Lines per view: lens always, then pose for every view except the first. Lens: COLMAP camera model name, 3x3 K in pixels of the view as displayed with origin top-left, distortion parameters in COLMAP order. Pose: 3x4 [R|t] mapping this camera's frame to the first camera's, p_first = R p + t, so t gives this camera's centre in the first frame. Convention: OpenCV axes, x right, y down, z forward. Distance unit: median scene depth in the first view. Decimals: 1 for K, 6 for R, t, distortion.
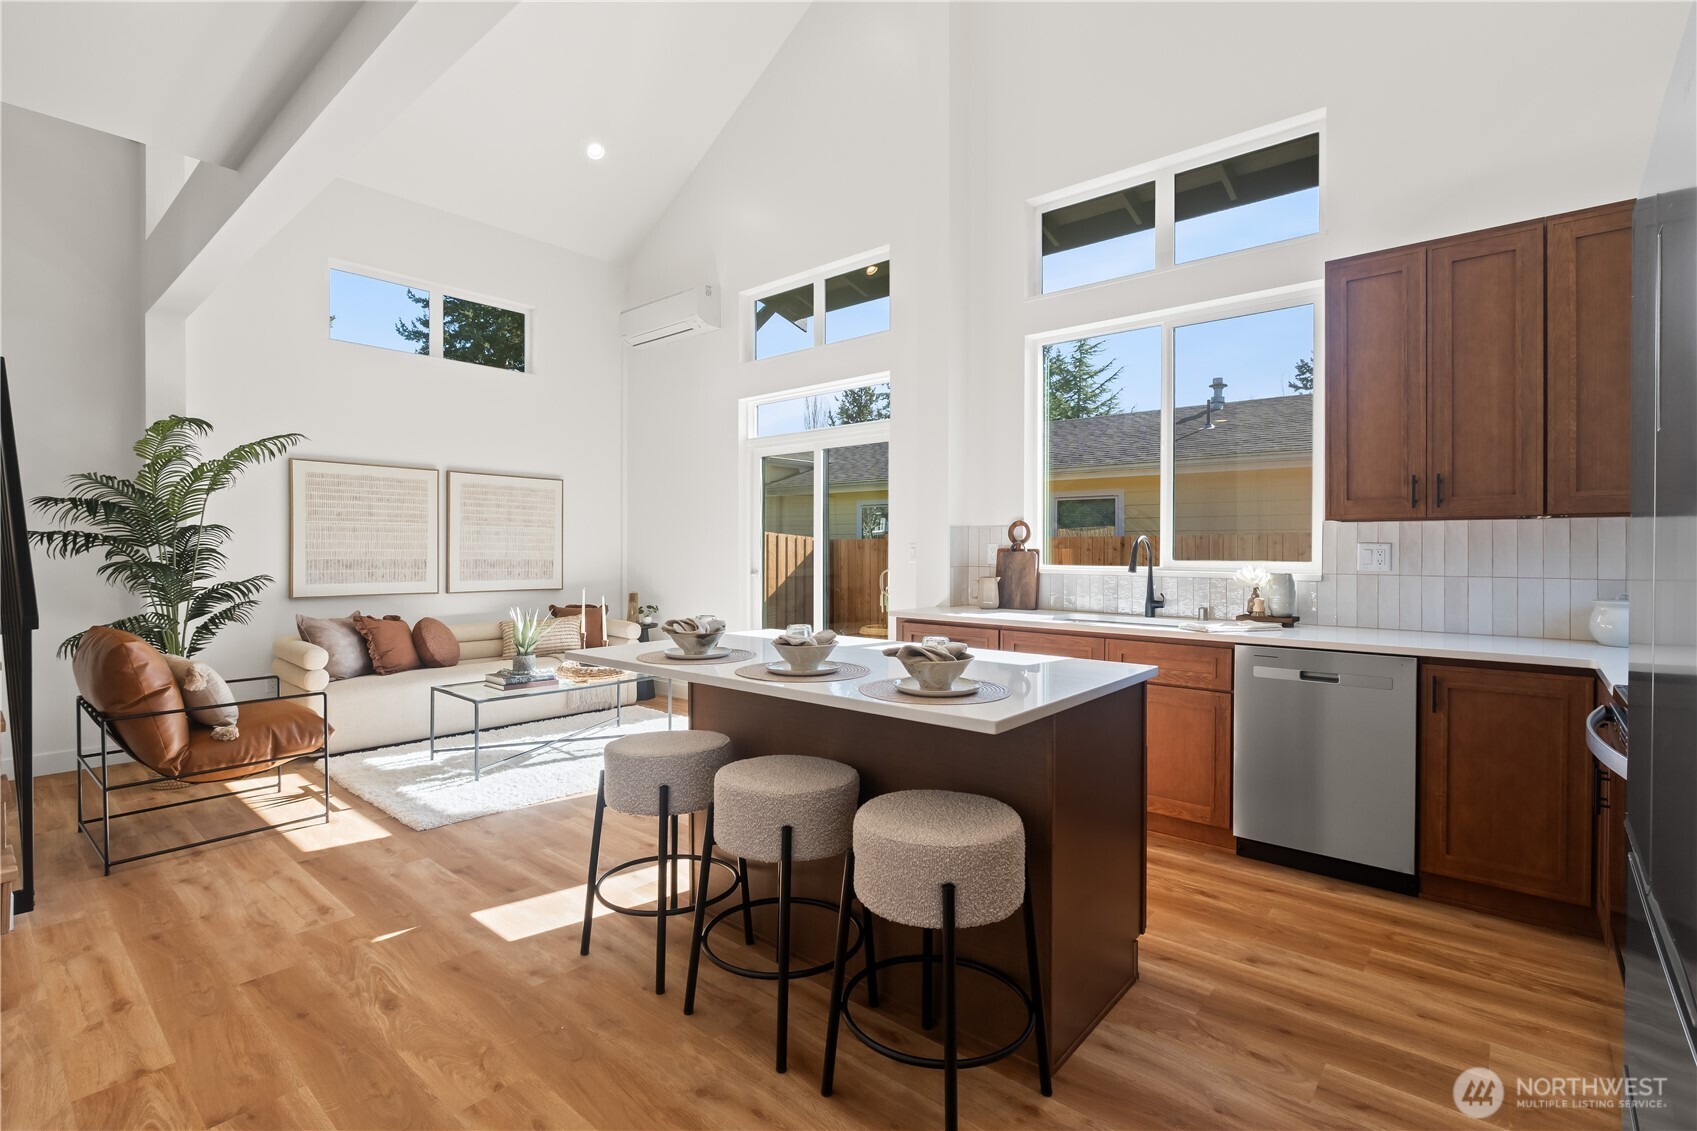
lens RADIAL K [[787.8, 0, 854.0], [0, 787.8, 554.0], [0, 0, 1]] dist [-0.002596, -0.001148]
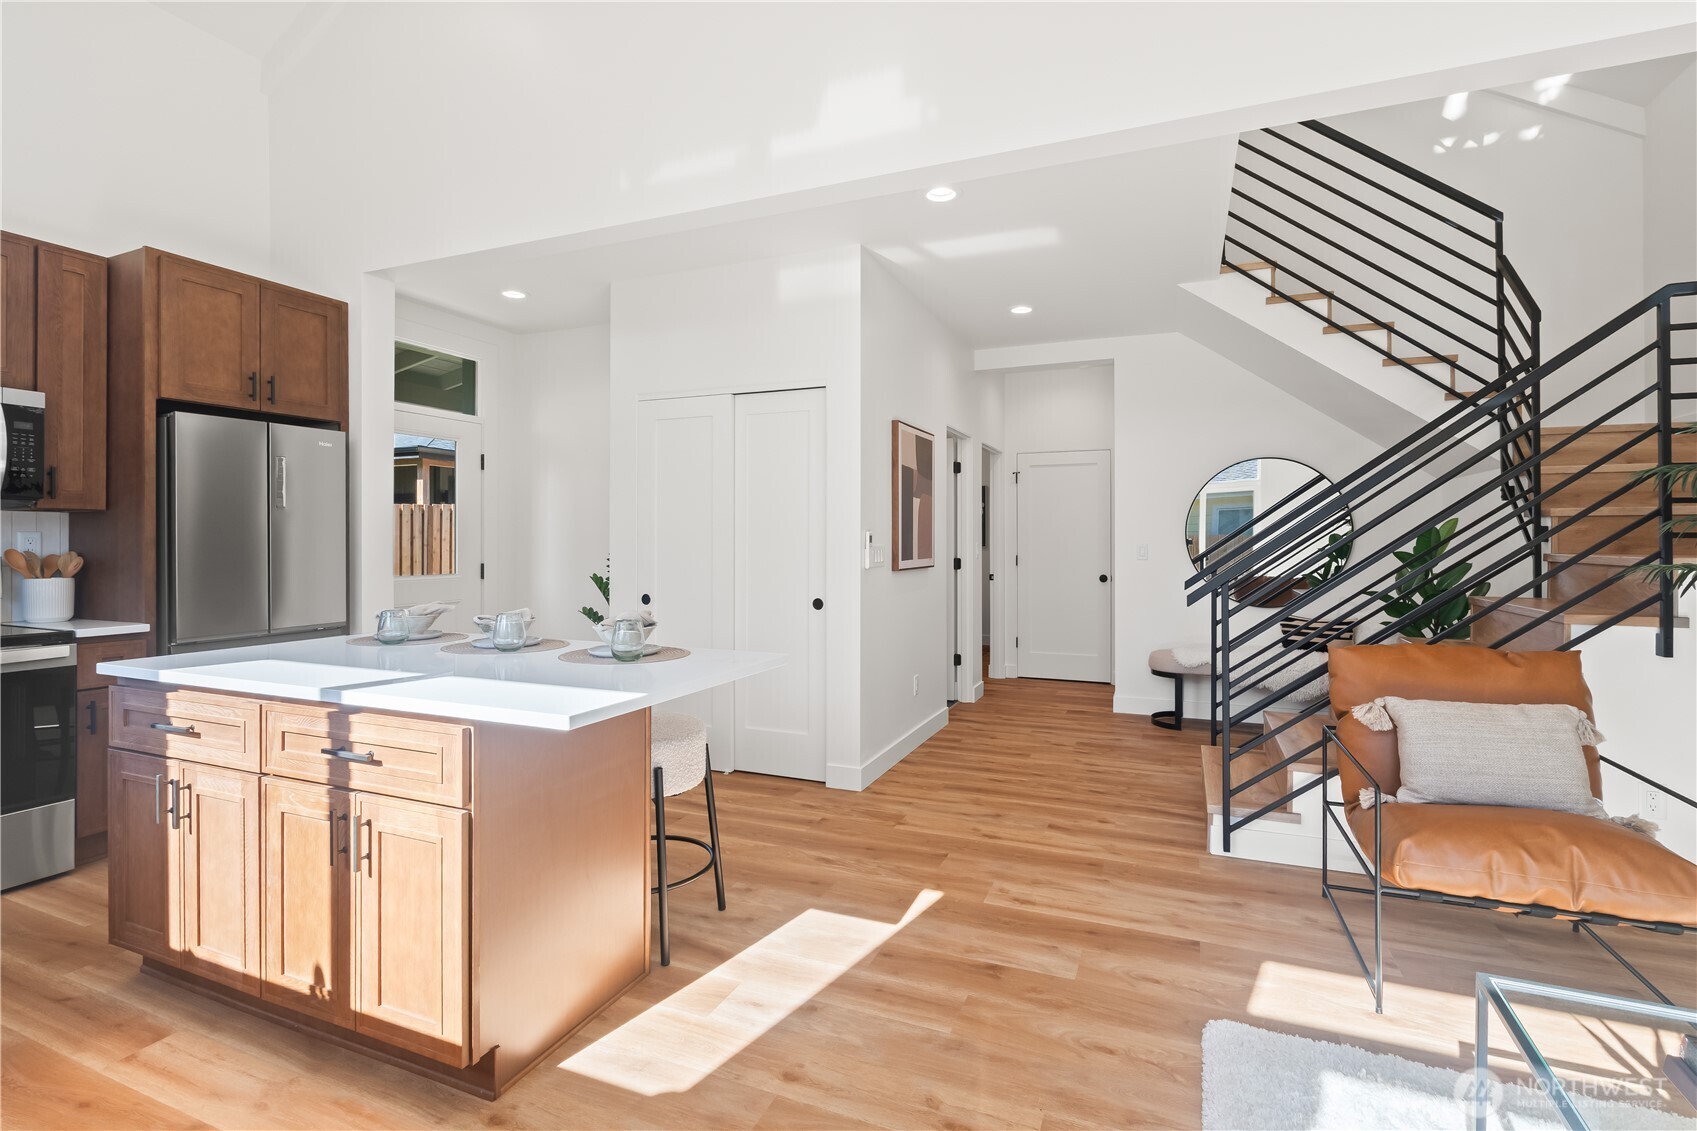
lens RADIAL K [[795.1, 0, 846.5], [0, 795.1, 537.7], [0, 0, 1]] dist [0.000266, 0.000105]
pose [[-0.954009, -0.000861, -0.299778, -0.109782], [-0.002468, 0.999985, 0.004981, -0.008661], [0.299769, 0.005492, -0.953996, 1.314029]]
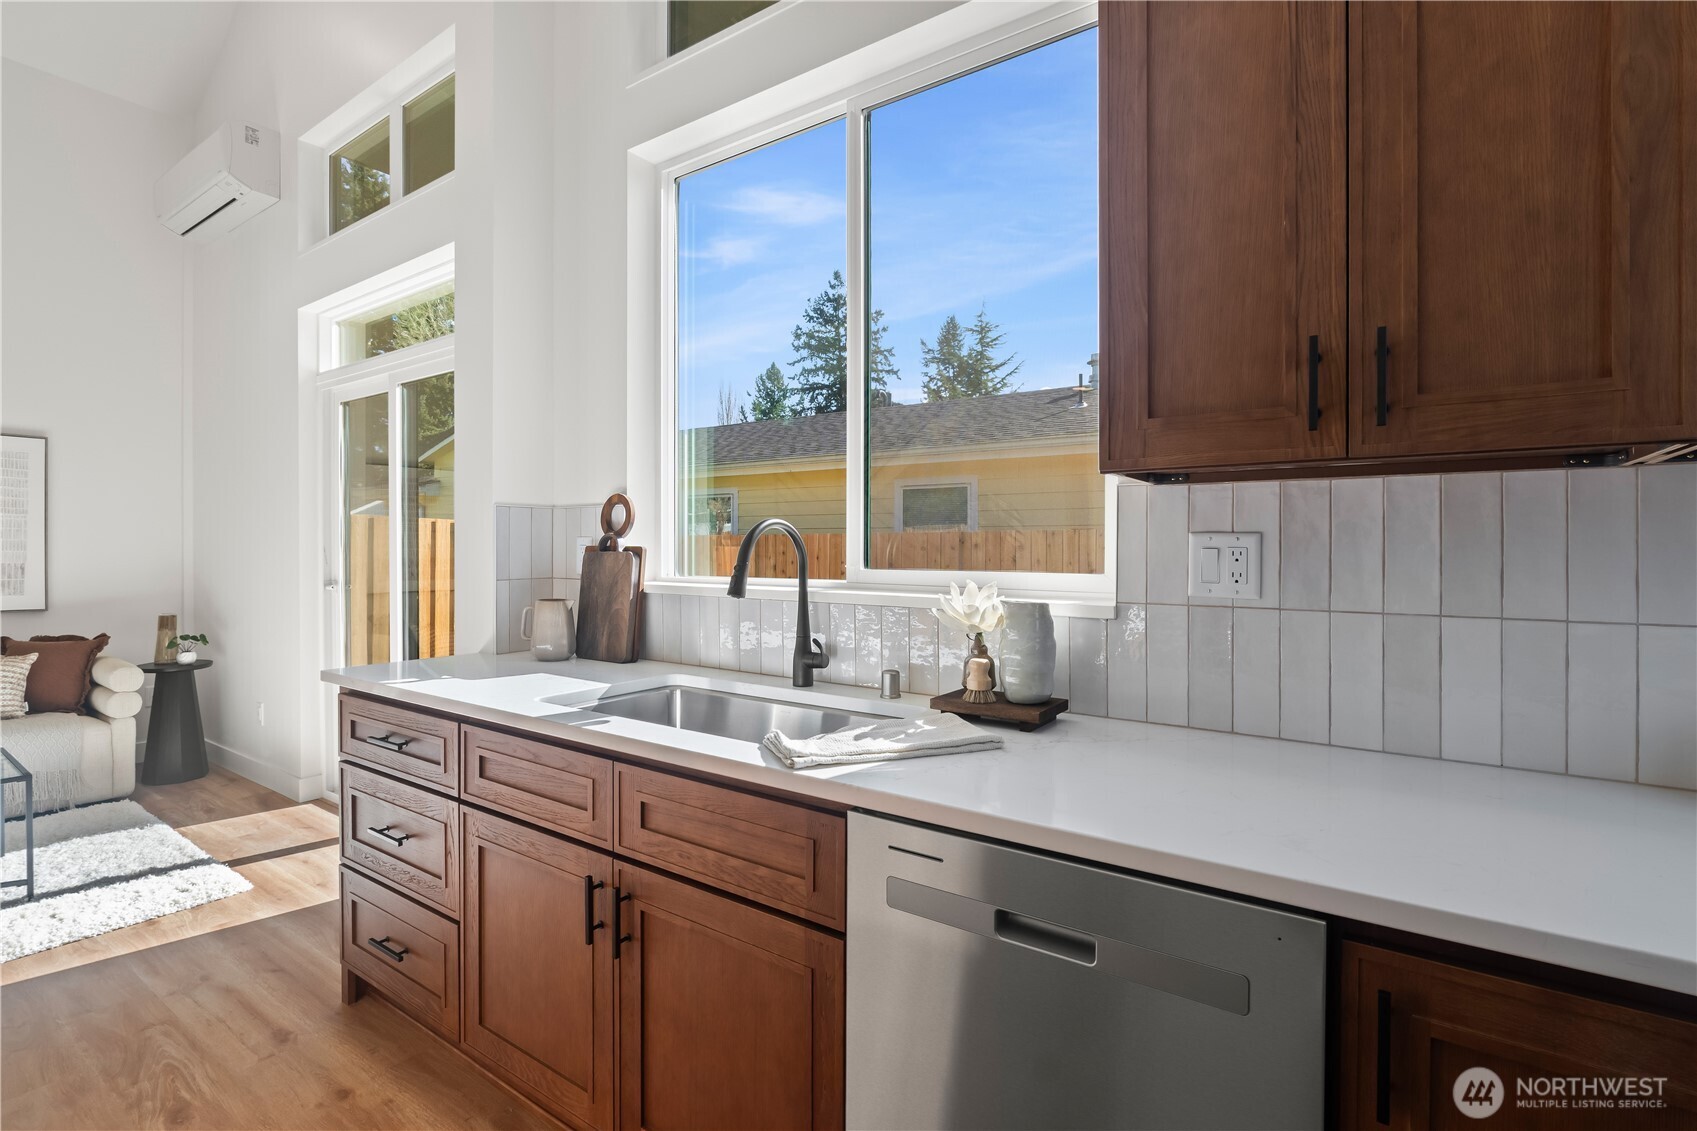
lens RADIAL K [[787.8, 0, 854.0], [0, 787.8, 554.0], [0, 0, 1]] dist [-0.002596, -0.001148]
pose [[0.995045, -0.000455, 0.099429, 0.360804], [0.000270, 0.999998, 0.001868, -0.002750], [-0.099429, -0.001832, 0.995043, 0.511856]]
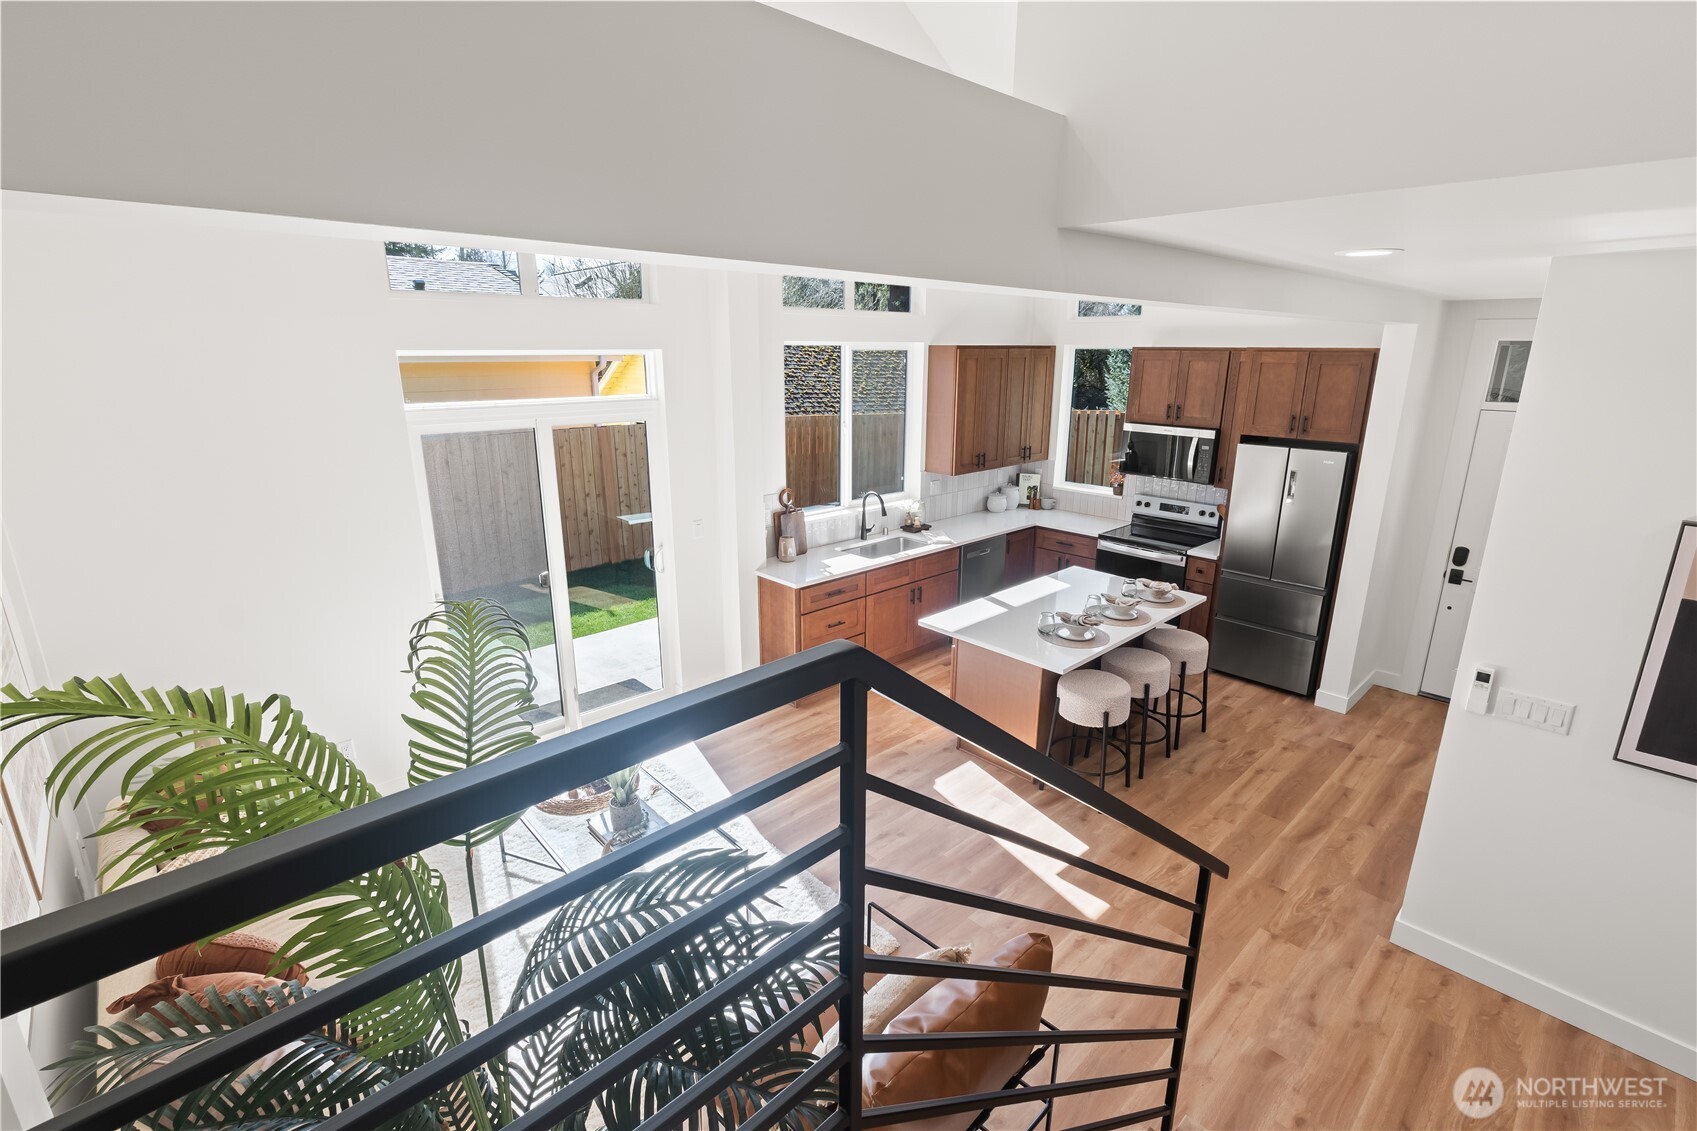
lens RADIAL K [[776.9, 0, 861.1], [0, 776.9, 562.7], [0, 0, 1]] dist [-0.000212, 0.000007]
pose [[0.098056, -0.267152, 0.958653, -1.189600], [0.000925, 0.963319, 0.268358, -0.307550], [-0.995180, -0.025427, 0.094706, 0.861936]]
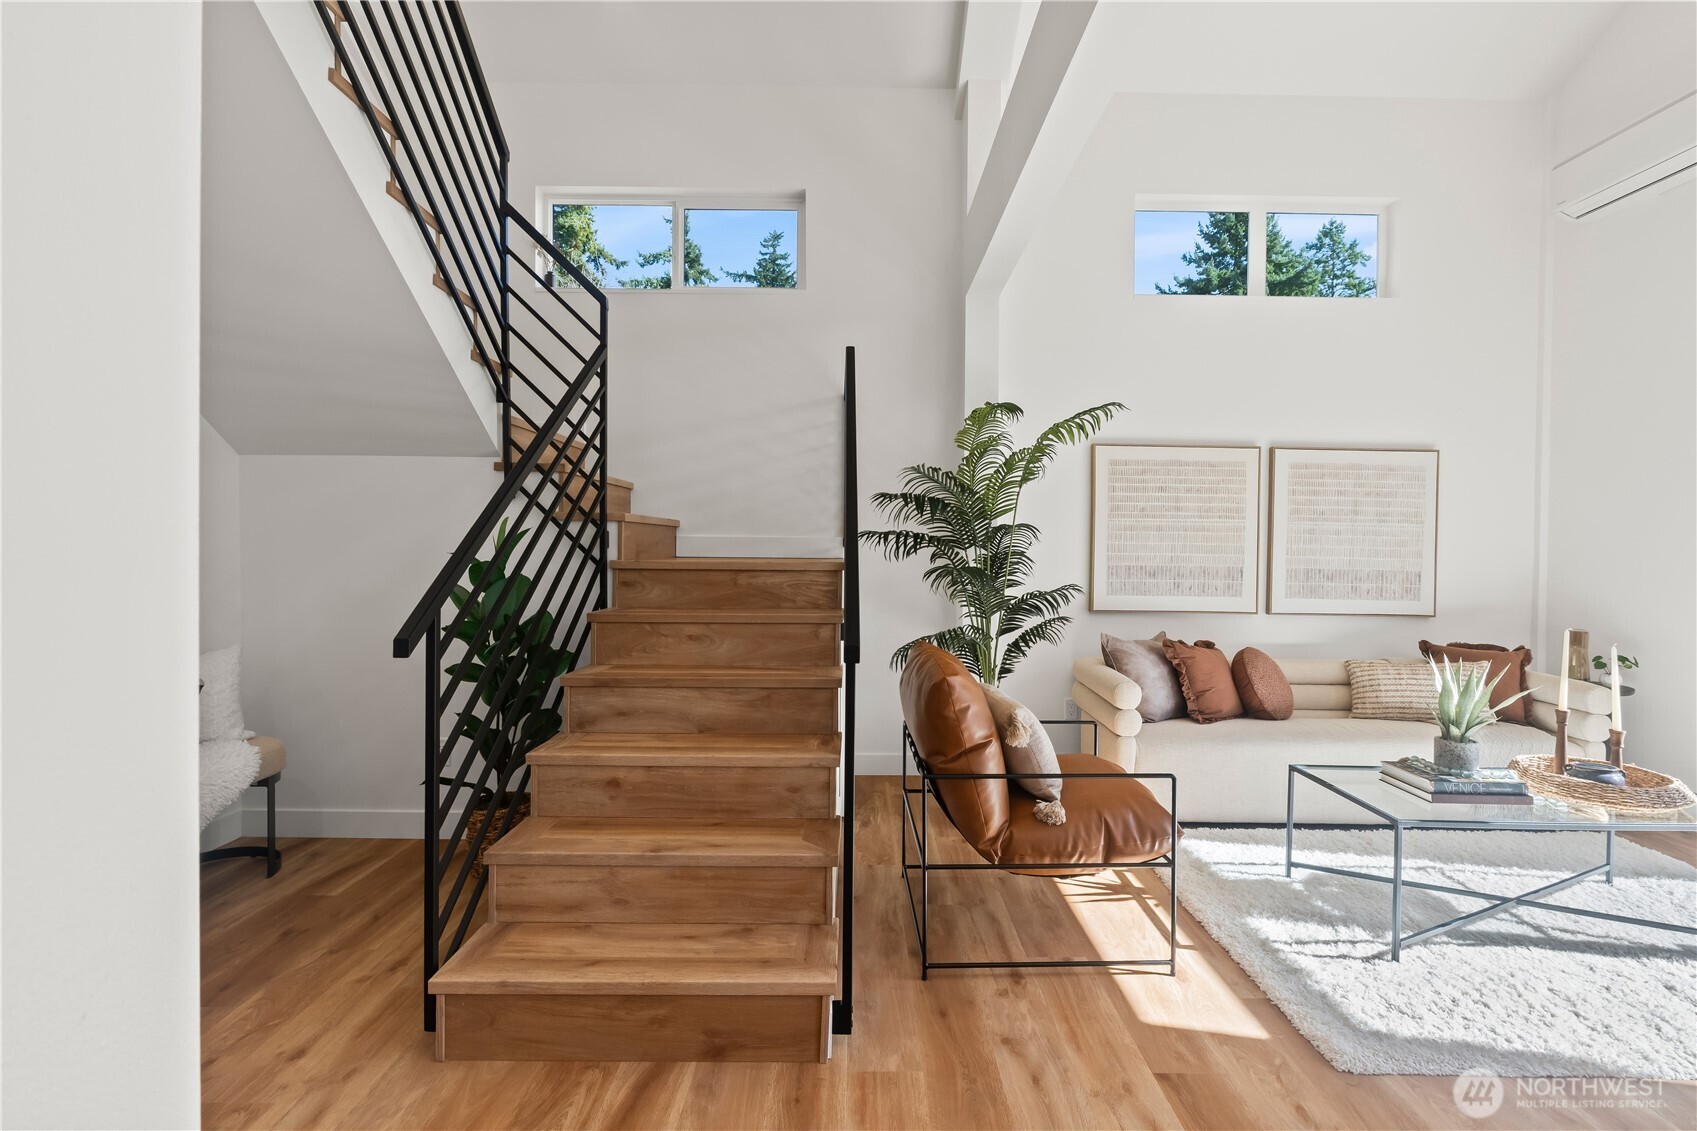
lens RADIAL K [[776.9, 0, 861.1], [0, 776.9, 562.7], [0, 0, 1]] dist [-0.000212, 0.000007]
pose [[0.658973, 0.019813, -0.751906, -0.331093], [-0.014213, 0.999803, 0.013888, -0.004234], [0.752032, 0.001535, 0.659124, 0.348341]]
